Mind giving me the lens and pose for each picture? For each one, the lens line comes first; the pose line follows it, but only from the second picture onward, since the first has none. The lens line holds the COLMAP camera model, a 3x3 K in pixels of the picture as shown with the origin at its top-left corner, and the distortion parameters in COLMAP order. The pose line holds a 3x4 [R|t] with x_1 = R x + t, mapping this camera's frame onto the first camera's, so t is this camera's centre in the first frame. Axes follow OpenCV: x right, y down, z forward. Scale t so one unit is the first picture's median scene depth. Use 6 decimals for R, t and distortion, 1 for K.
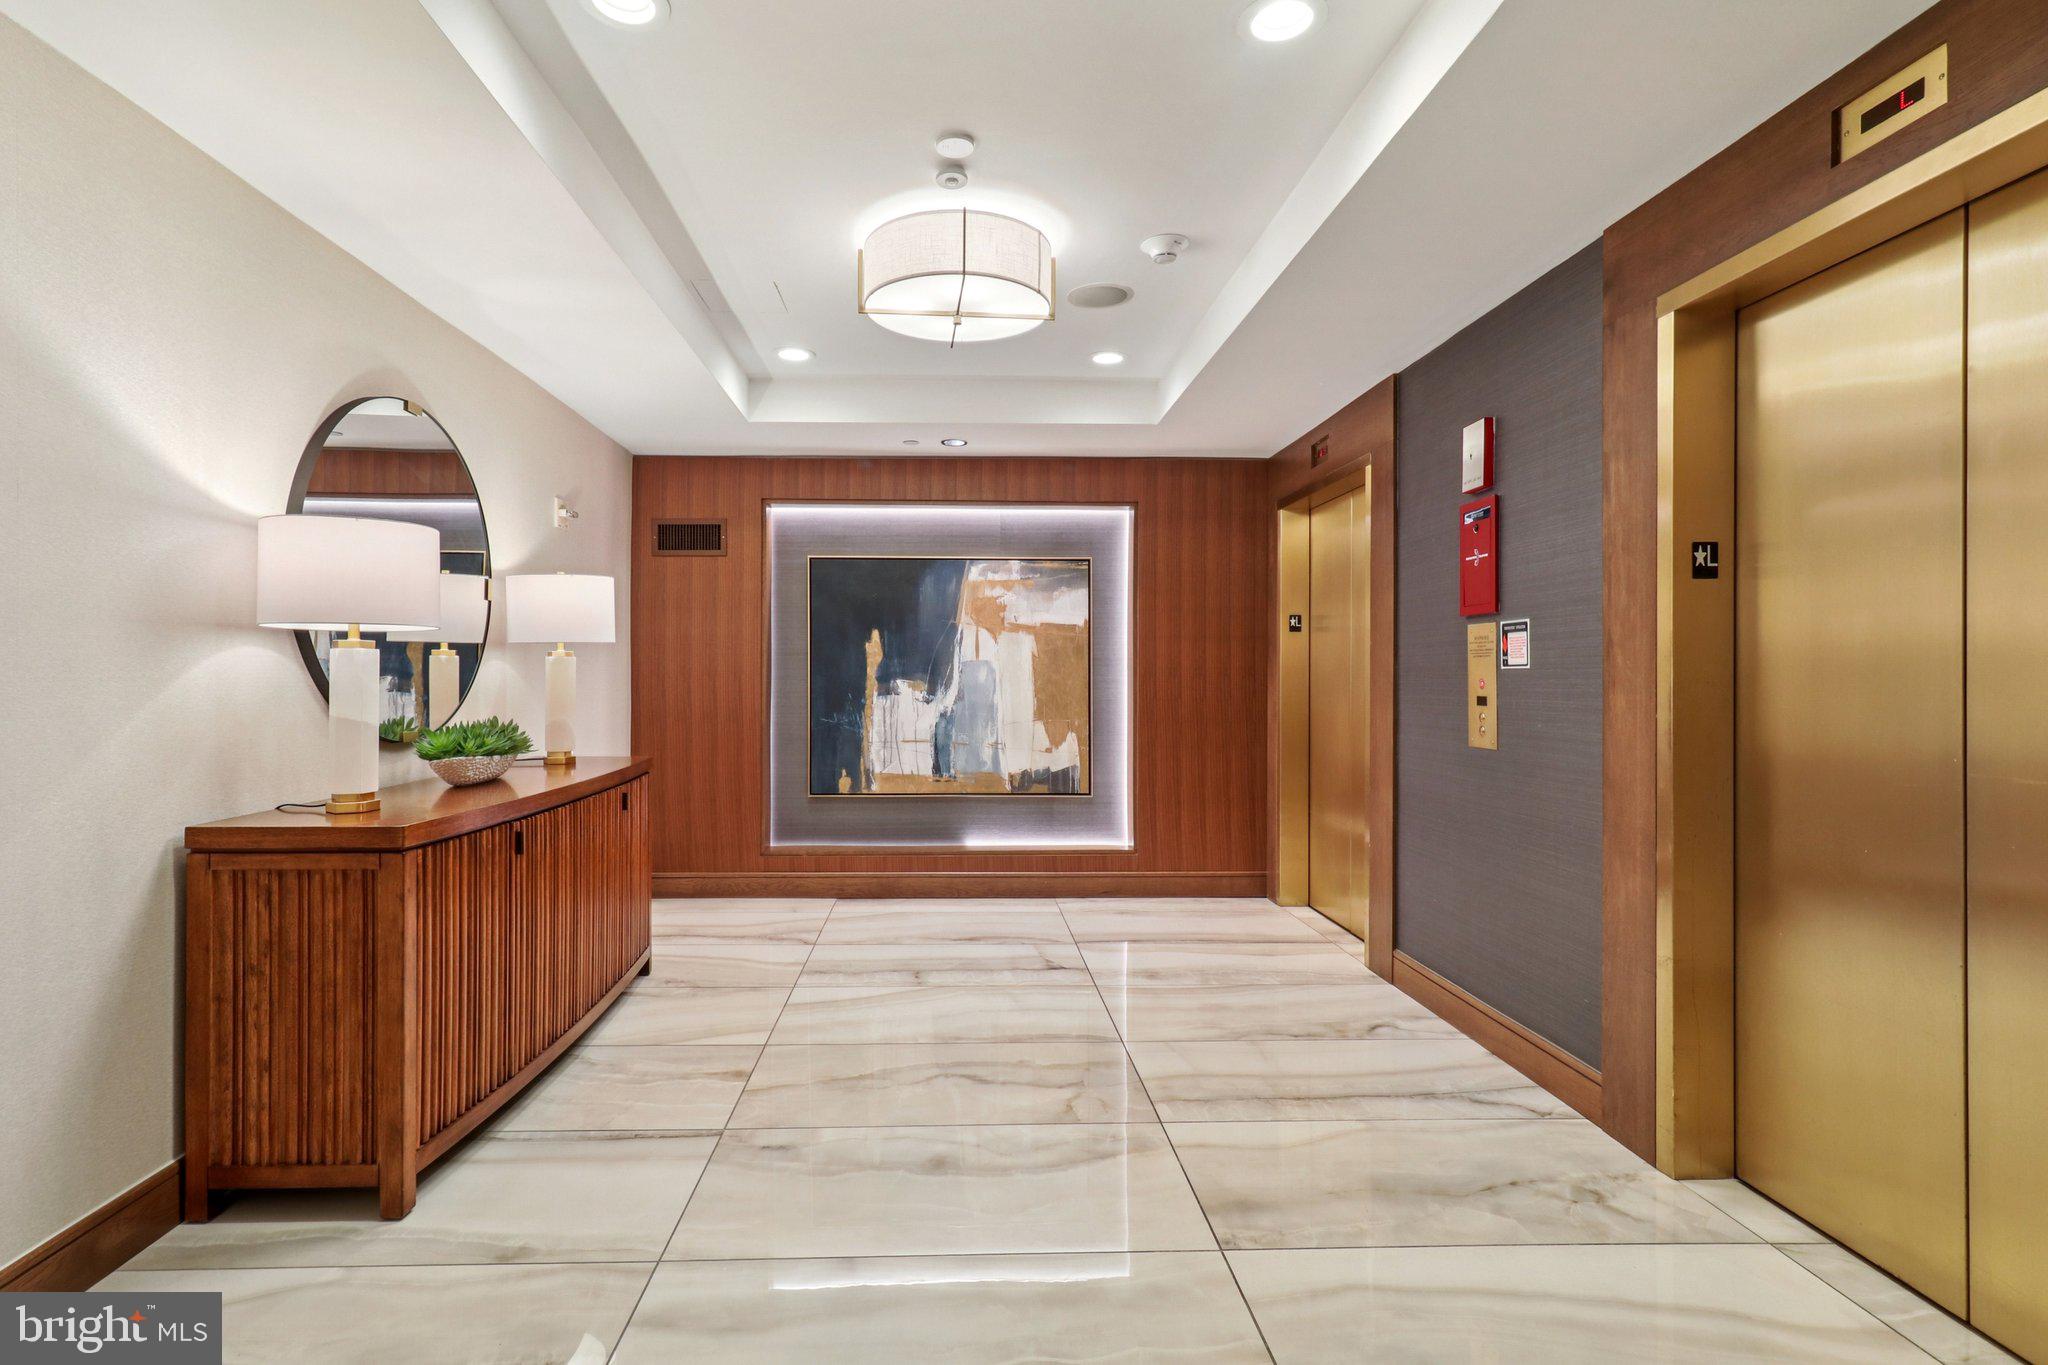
lens RADIAL K [[944.8, 0, 1017.2], [0, 944.8, 675.1], [0, 0, 1]] dist [-0.000777, 0.006562]
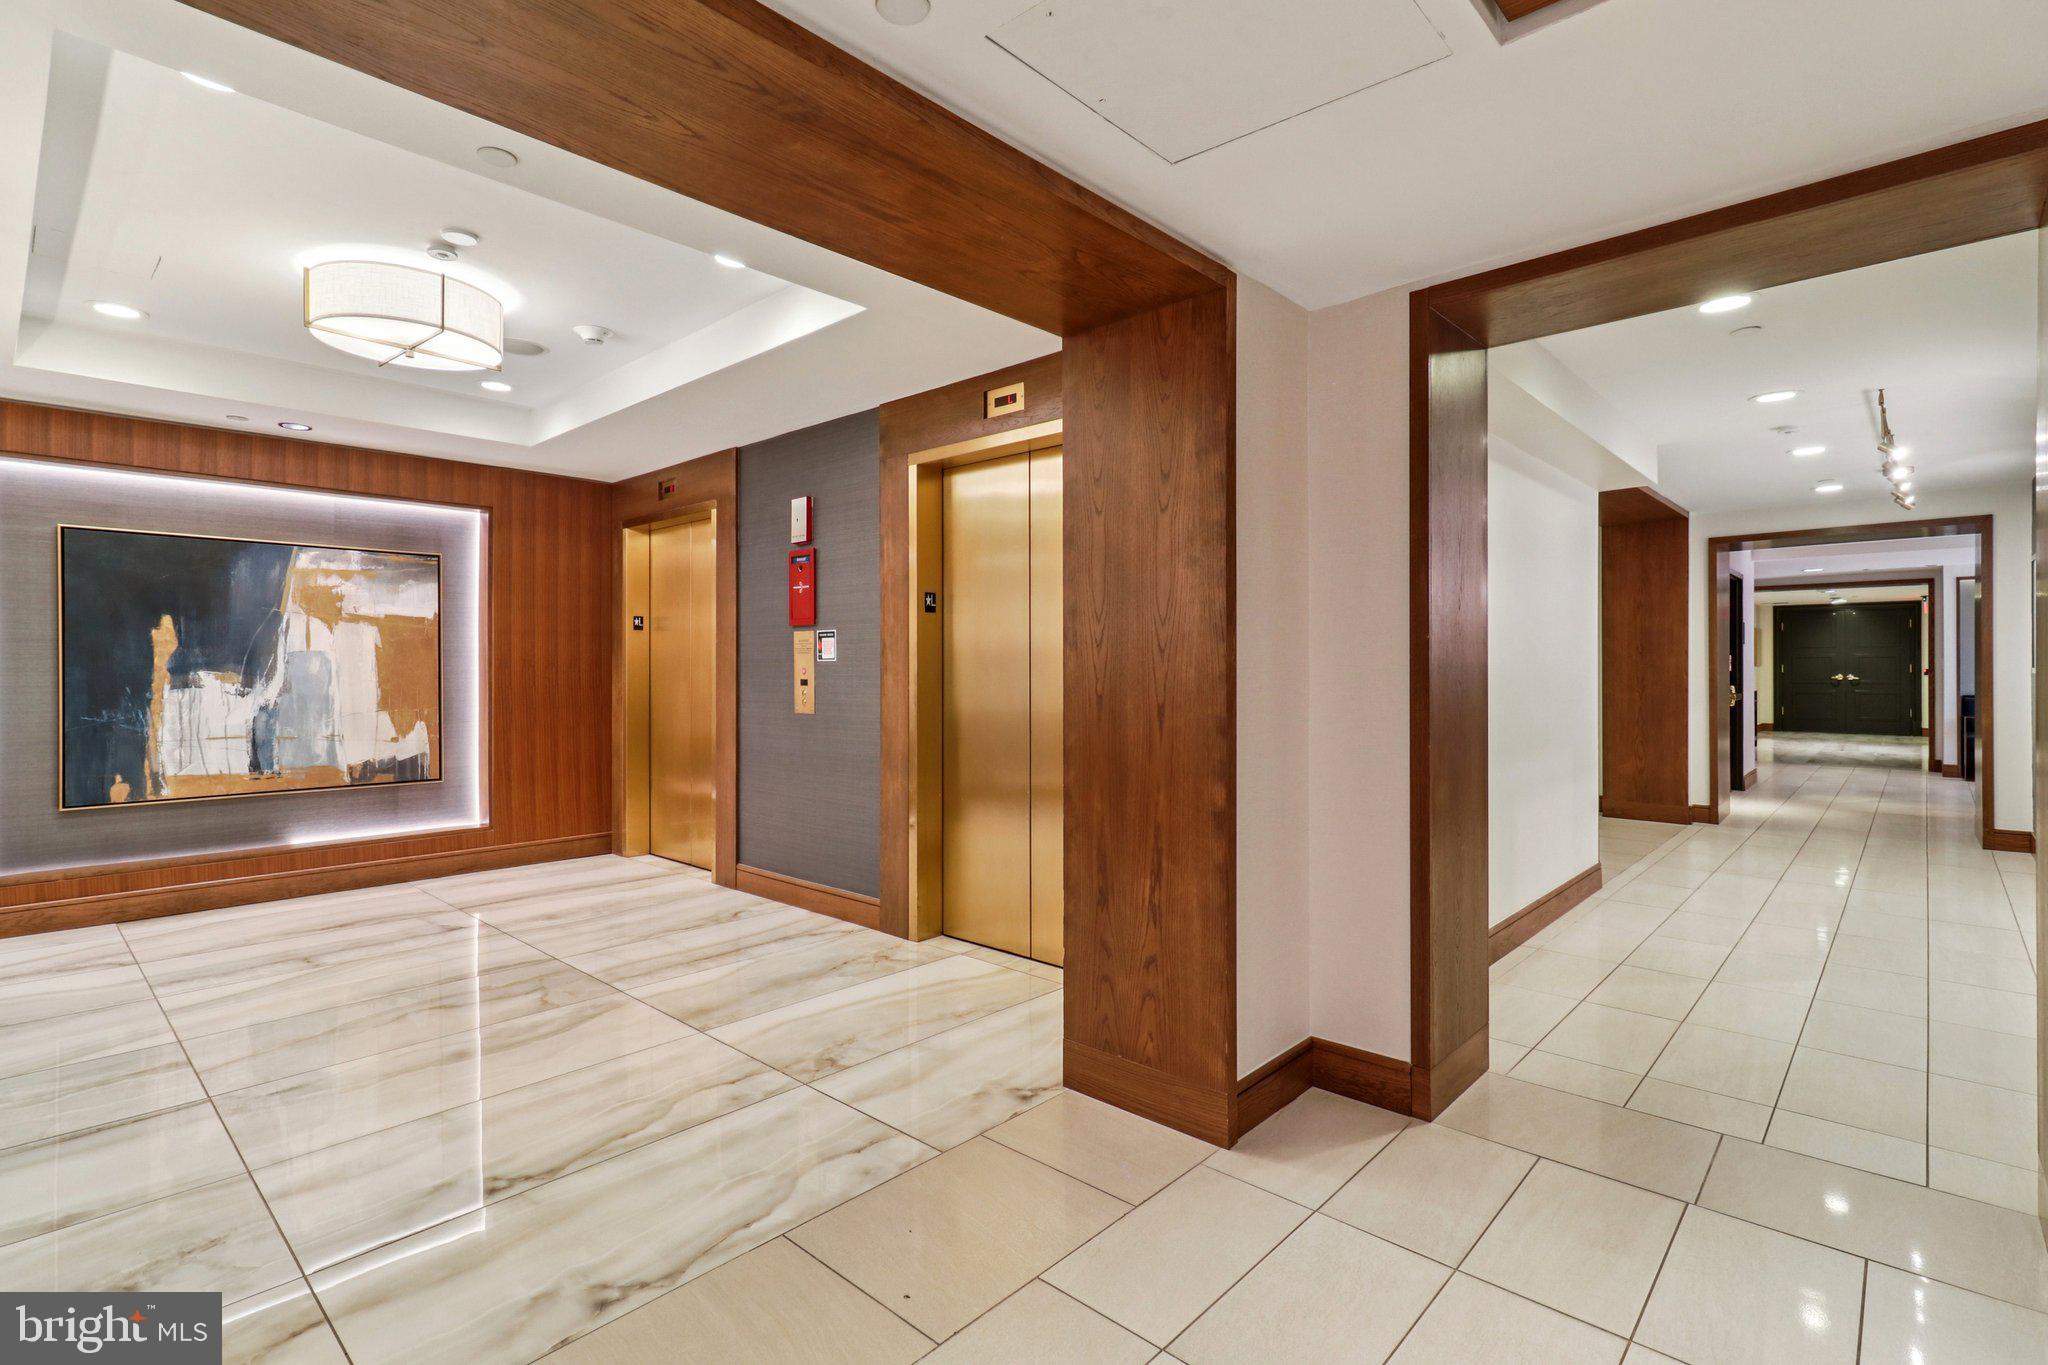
lens RADIAL K [[983.8, 0, 1015.9], [0, 983.8, 675.0], [0, 0, 1]] dist [-0.000727, 0.008518]
pose [[0.704130, -0.007578, 0.710031, -0.265835], [0.001418, 0.999956, 0.009266, 0.000875], [-0.710070, -0.005518, 0.704109, -0.239890]]
